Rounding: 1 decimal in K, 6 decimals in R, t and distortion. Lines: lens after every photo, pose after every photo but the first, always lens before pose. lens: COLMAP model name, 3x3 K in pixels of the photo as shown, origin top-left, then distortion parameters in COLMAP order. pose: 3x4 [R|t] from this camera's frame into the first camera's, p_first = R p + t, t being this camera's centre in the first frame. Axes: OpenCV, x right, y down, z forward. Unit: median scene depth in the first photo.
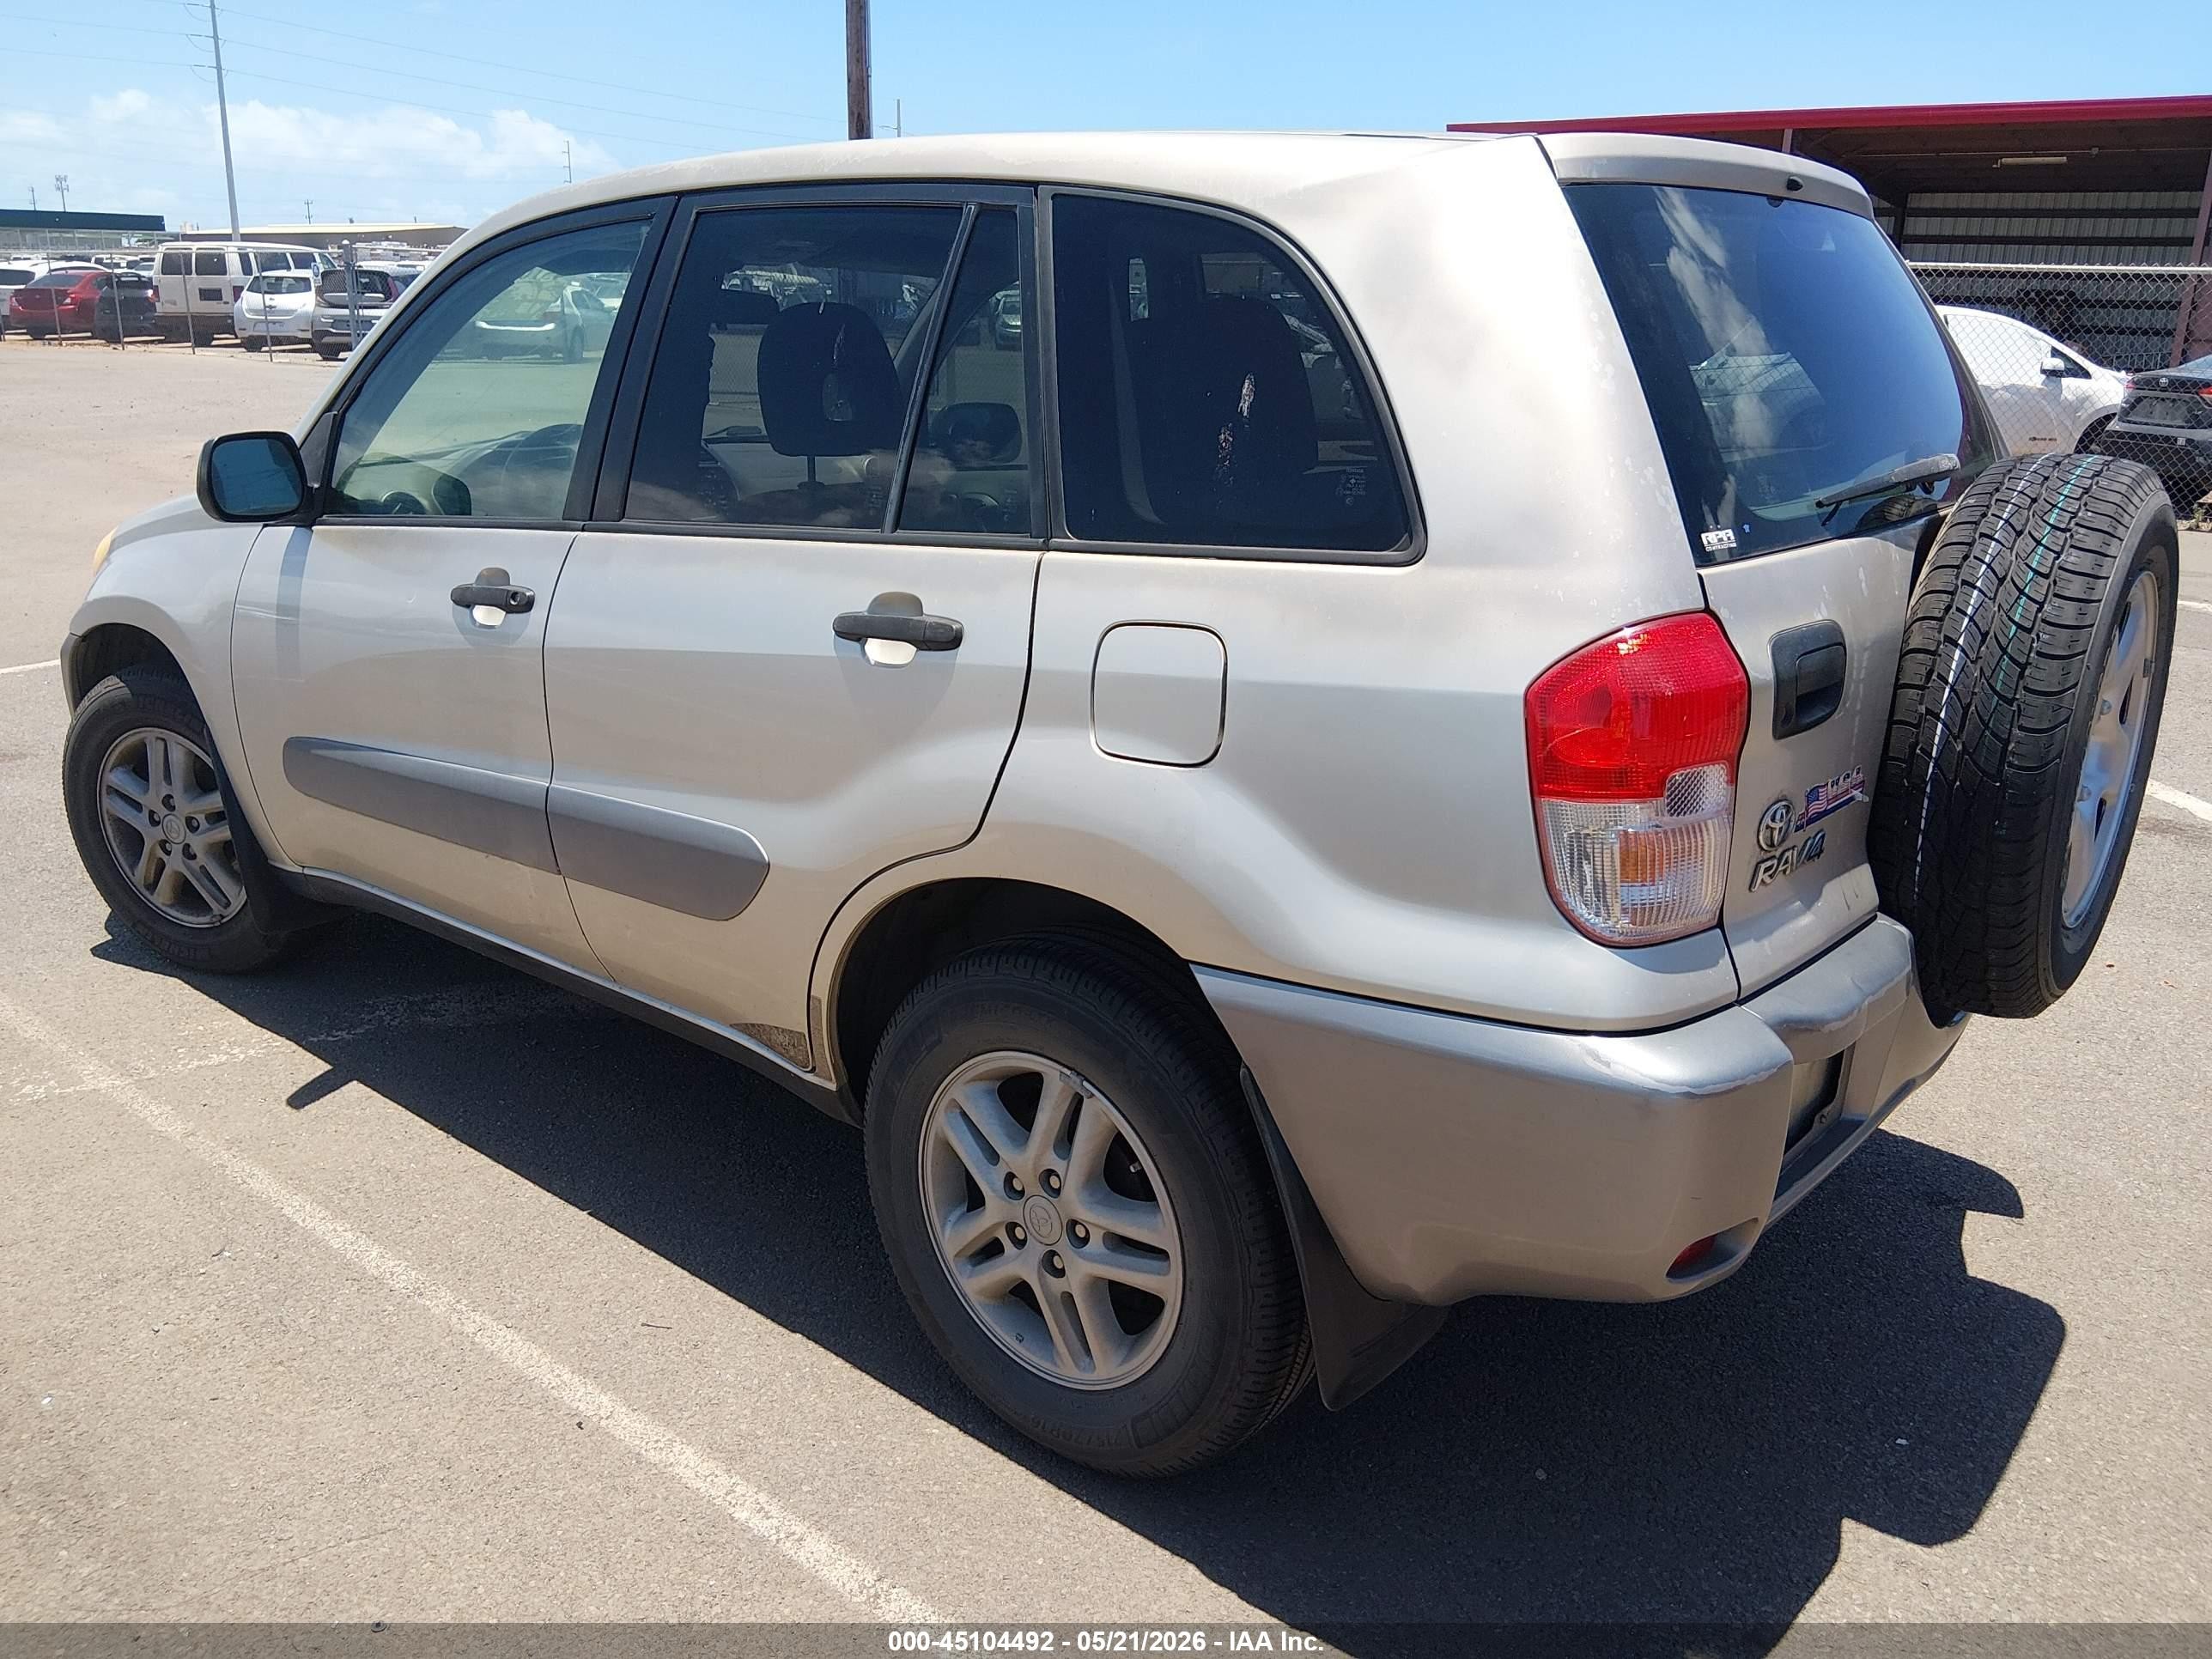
lens RADIAL K [[1630.7, 0, 1106.0], [0, 1630.7, 829.5], [0, 0, 1]] dist [0.094307, -0.130011]
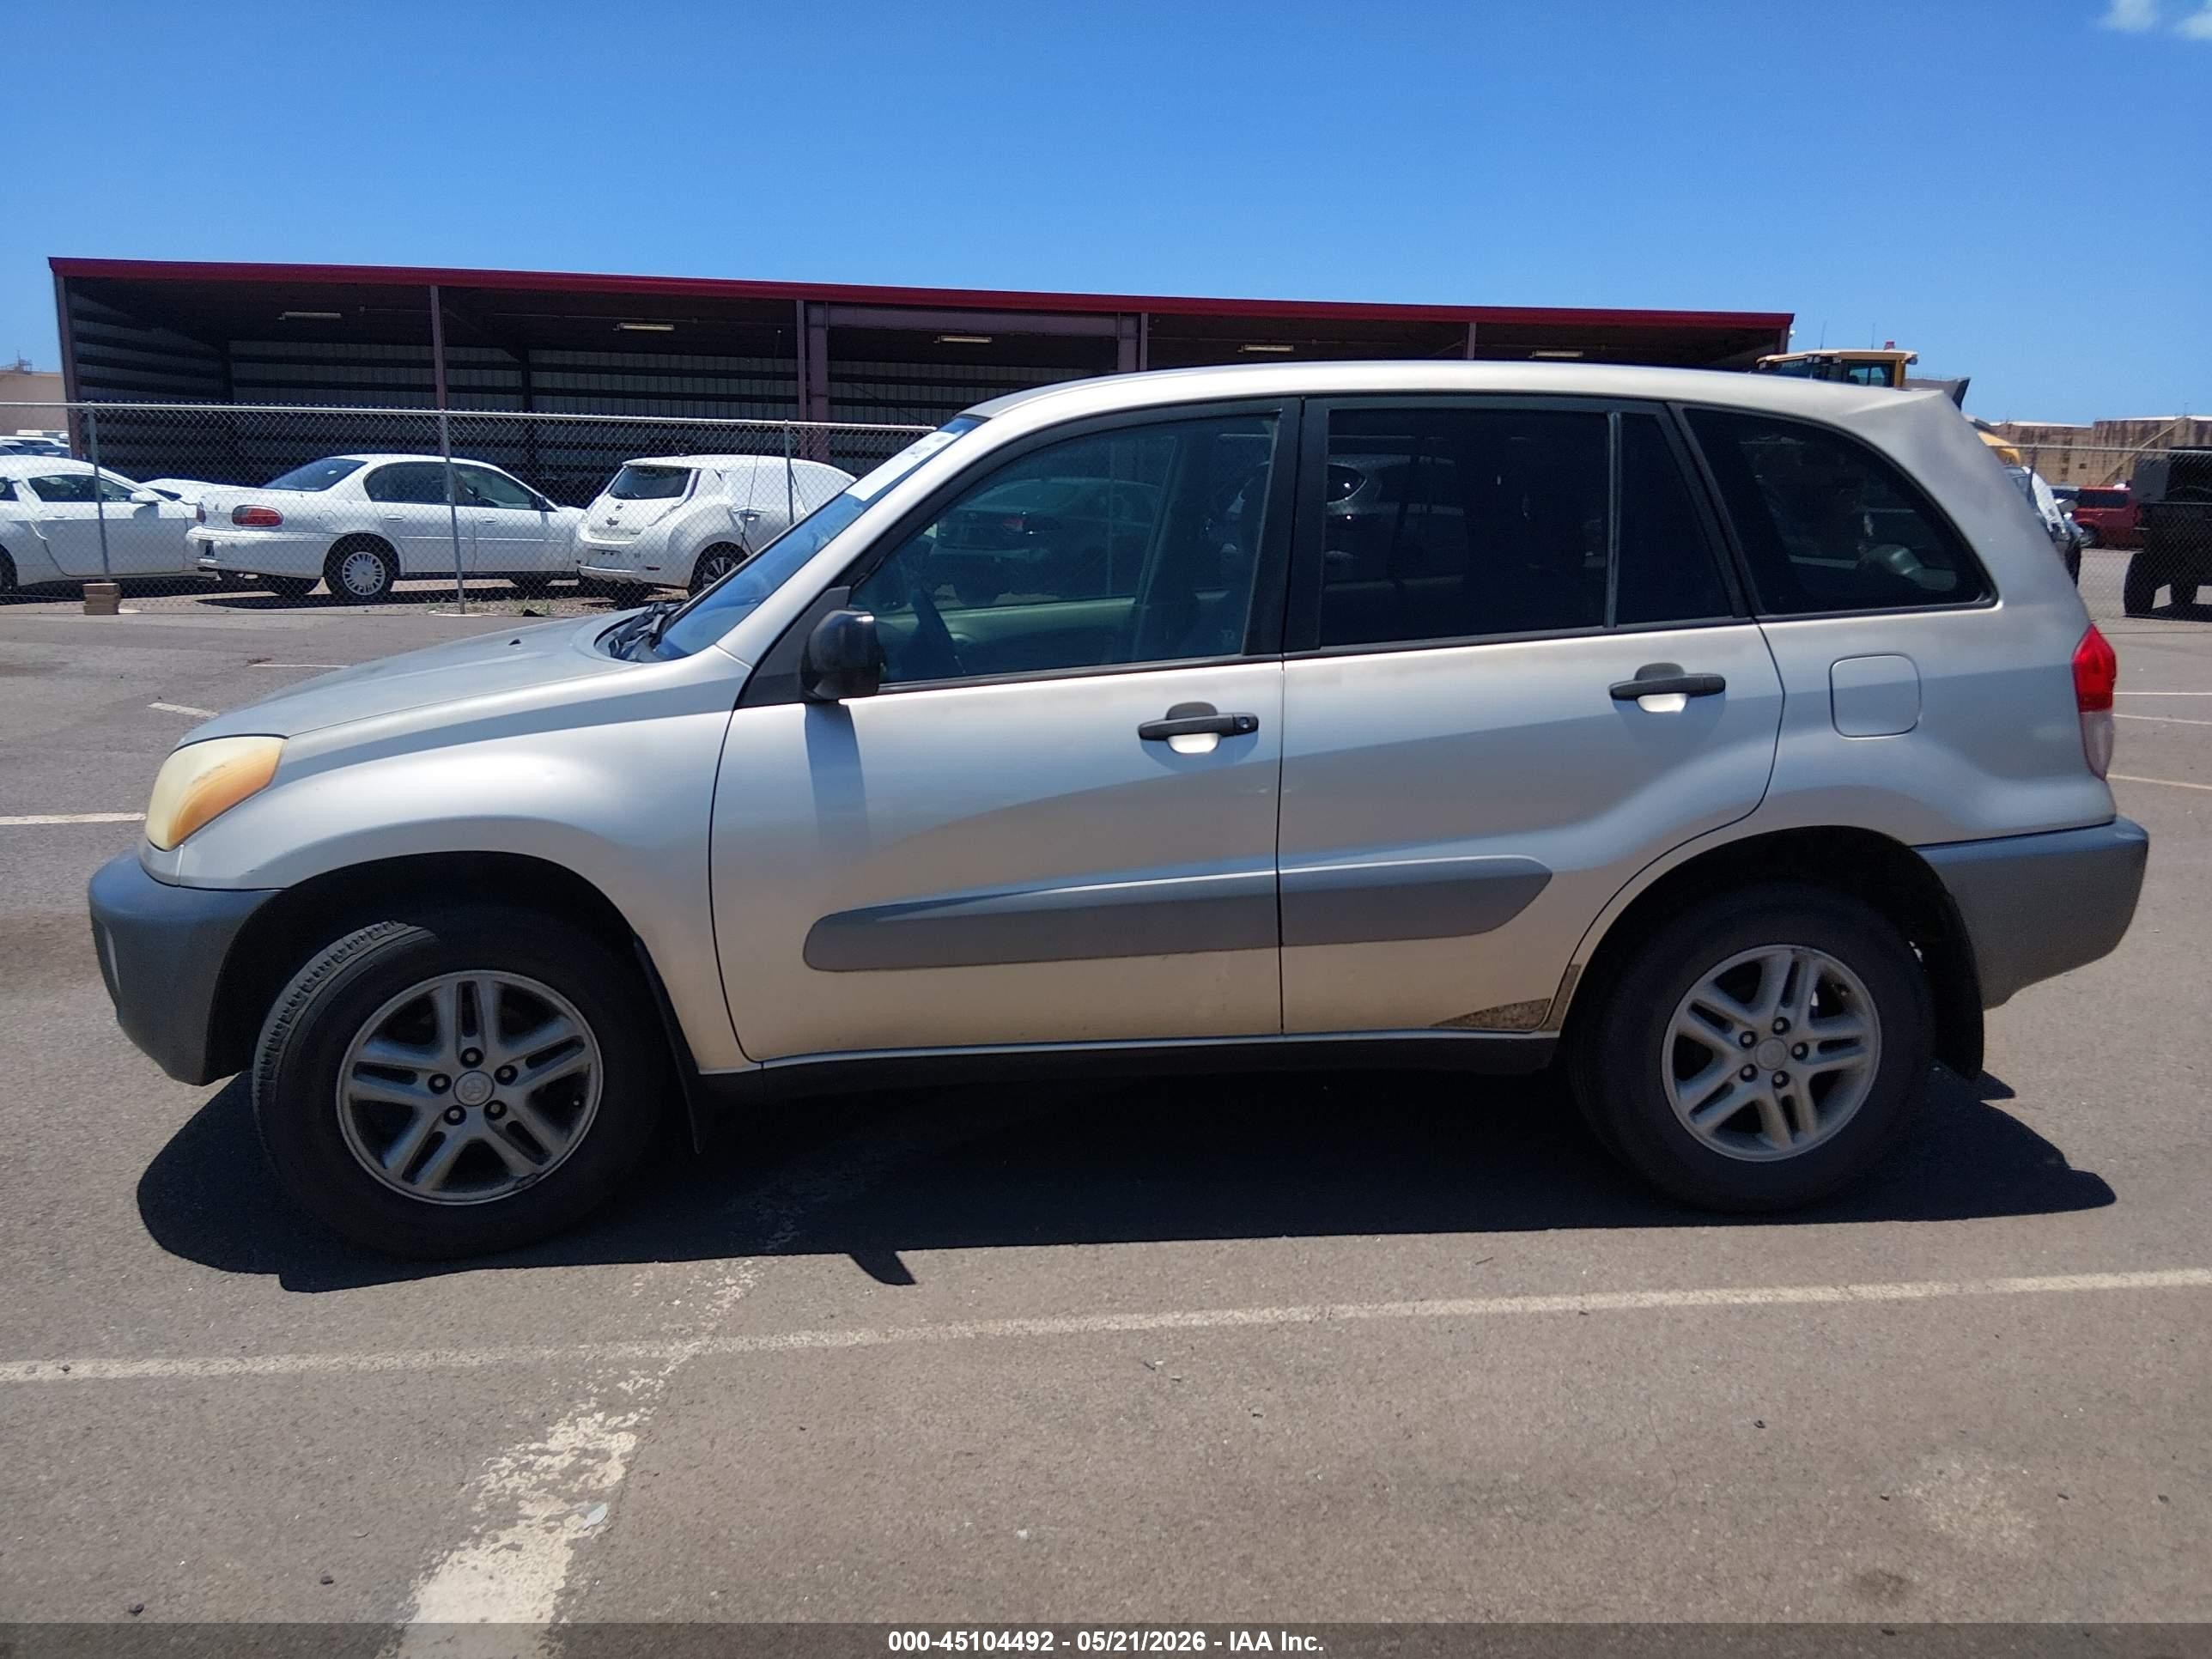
lens RADIAL K [[1636.2, 0, 1106.0], [0, 1636.2, 829.5], [0, 0, 1]] dist [0.125934, -0.192967]
pose [[0.706175, -0.158291, 0.690116, -1.345365], [0.214006, 0.976819, 0.005065, -0.096704], [-0.674921, 0.144112, 0.723681, 0.228860]]
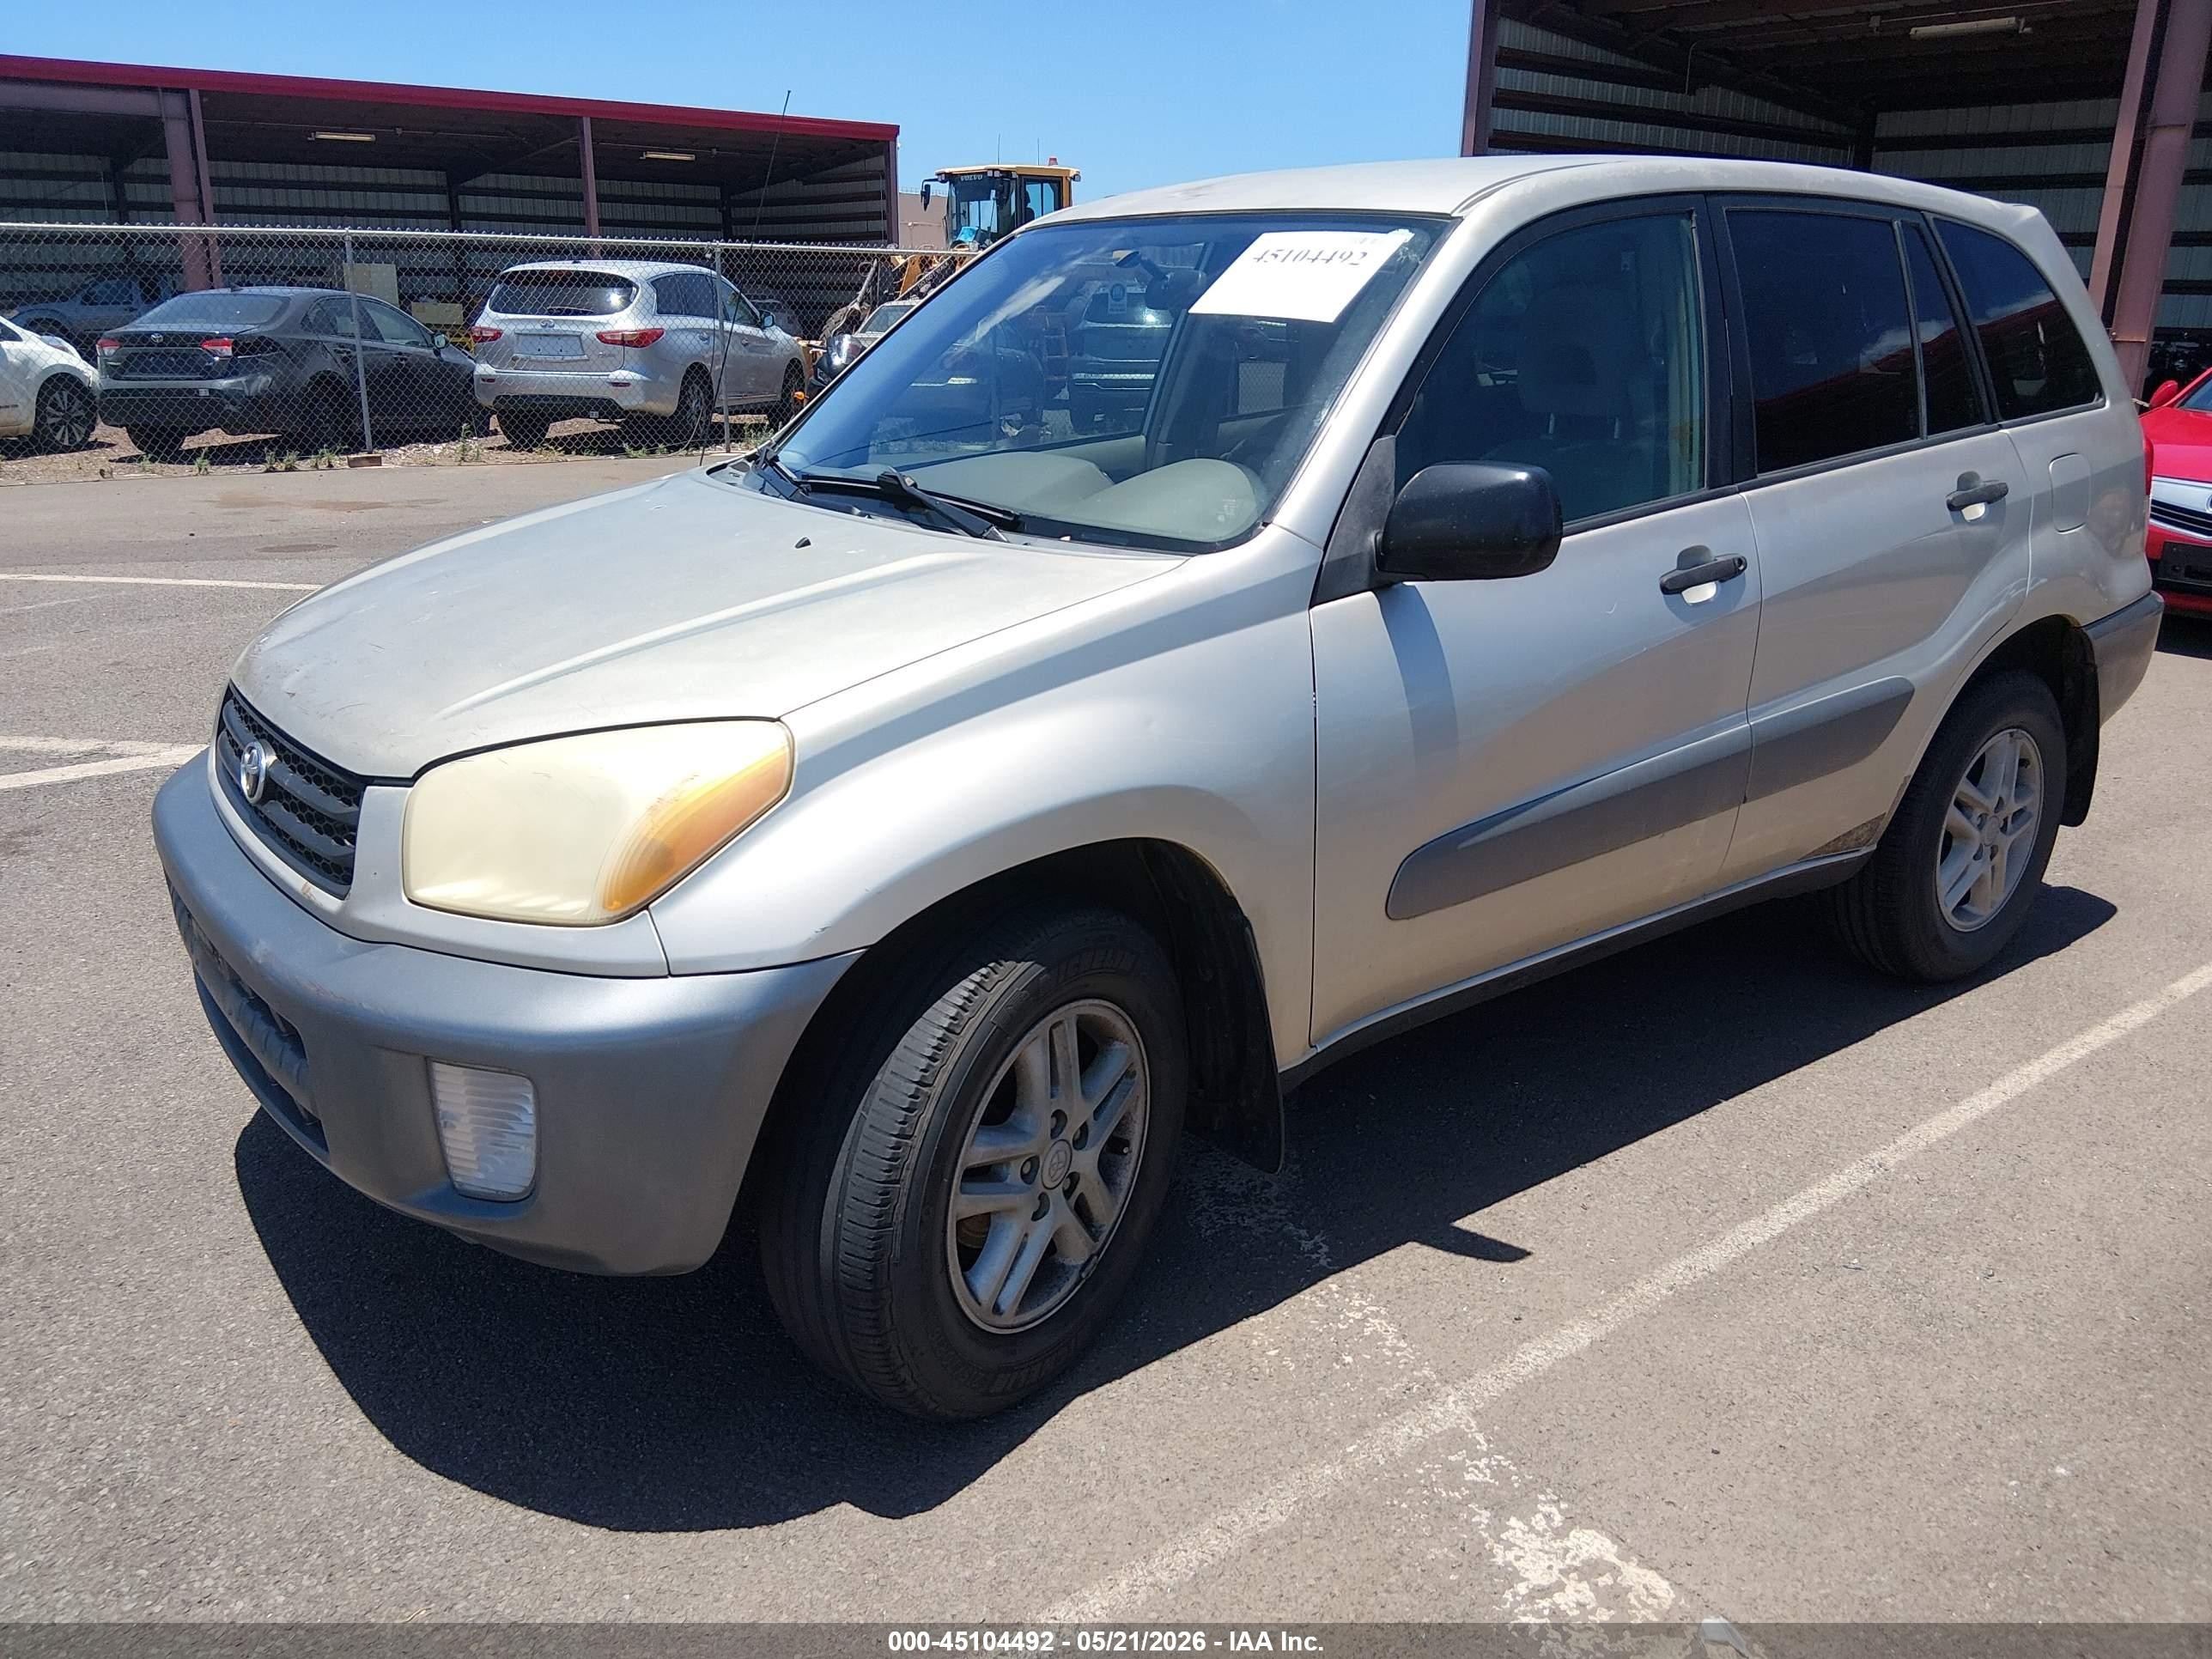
lens RADIAL K [[1636.2, 0, 1106.0], [0, 1636.2, 829.5], [0, 0, 1]] dist [0.125934, -0.192967]
pose [[0.242623, -0.310570, 0.919065, -1.613728], [0.287485, 0.927836, 0.237641, -0.380467], [-0.926546, 0.206560, 0.314398, 1.147738]]
